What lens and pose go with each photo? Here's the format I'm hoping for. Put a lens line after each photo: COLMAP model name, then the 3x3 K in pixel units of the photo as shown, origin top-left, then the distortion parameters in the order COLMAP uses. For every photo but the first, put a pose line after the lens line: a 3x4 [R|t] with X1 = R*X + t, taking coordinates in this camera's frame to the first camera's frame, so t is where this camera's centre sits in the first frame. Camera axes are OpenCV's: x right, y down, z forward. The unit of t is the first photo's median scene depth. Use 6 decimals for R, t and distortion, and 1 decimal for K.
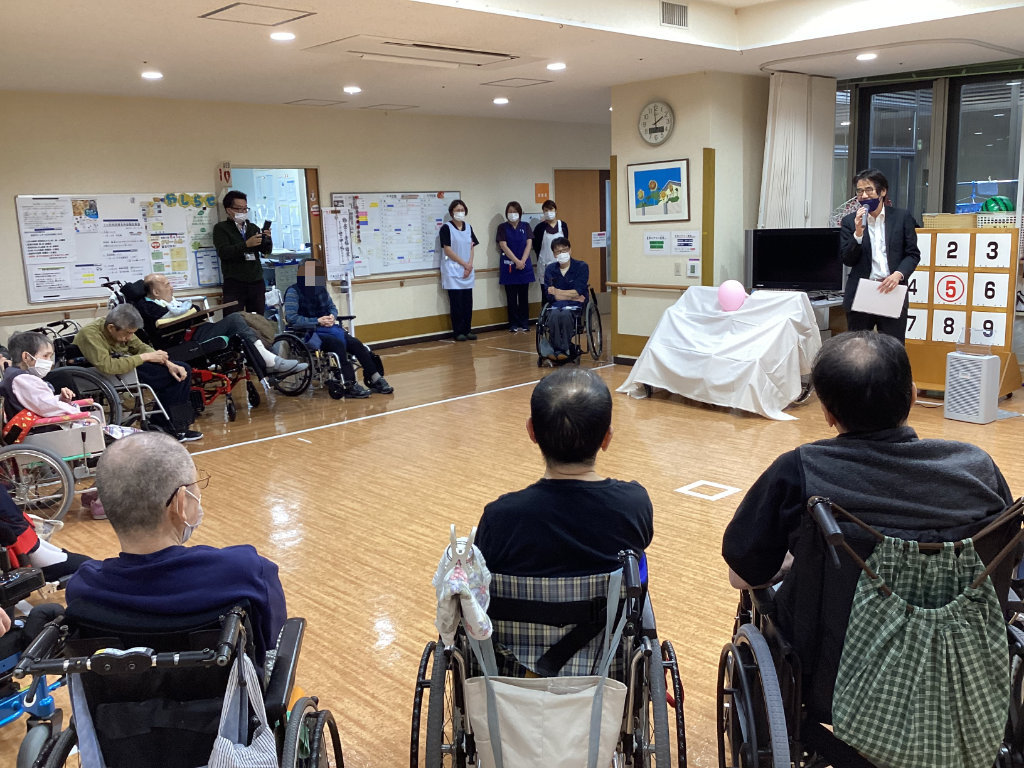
lens RADIAL K [[934.1, 0, 512.0], [0, 934.1, 384.0], [0, 0, 1]] dist [0.006918, 0.008780]
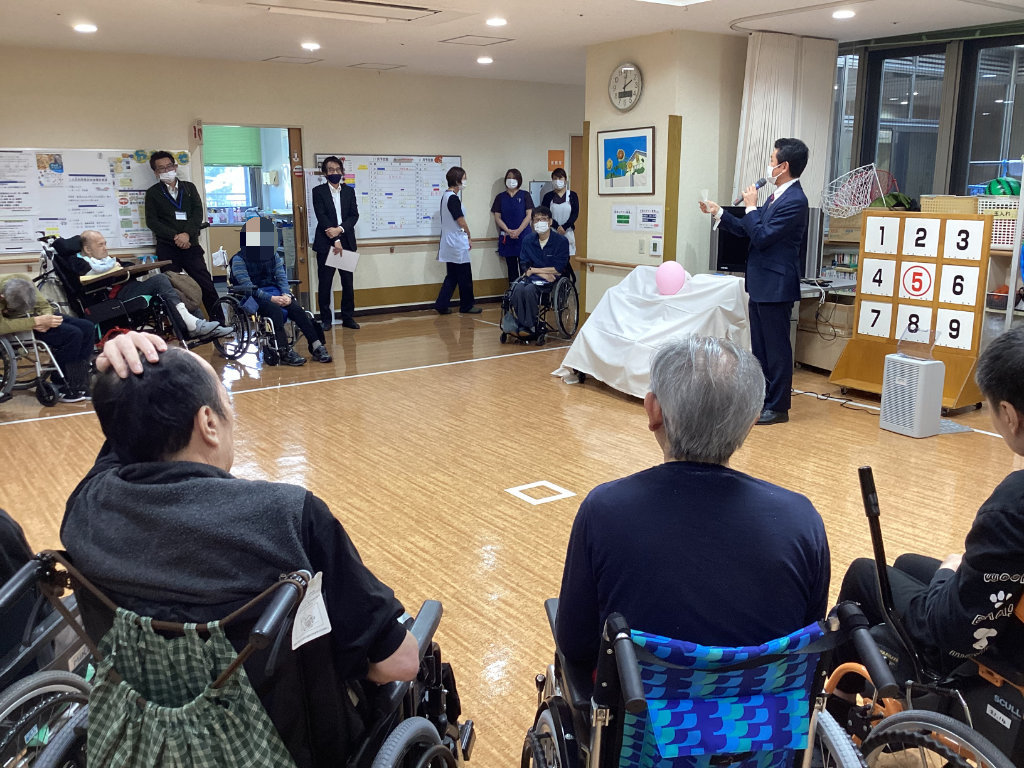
lens RADIAL K [[925.8, 0, 512.0], [0, 925.8, 384.0], [0, 0, 1]] dist [0.013563, -0.012534]
pose [[0.988531, 0.061080, -0.138112, 0.191406], [-0.056025, 0.997620, 0.040198, -0.016810], [0.140239, -0.031999, 0.989601, 0.068817]]
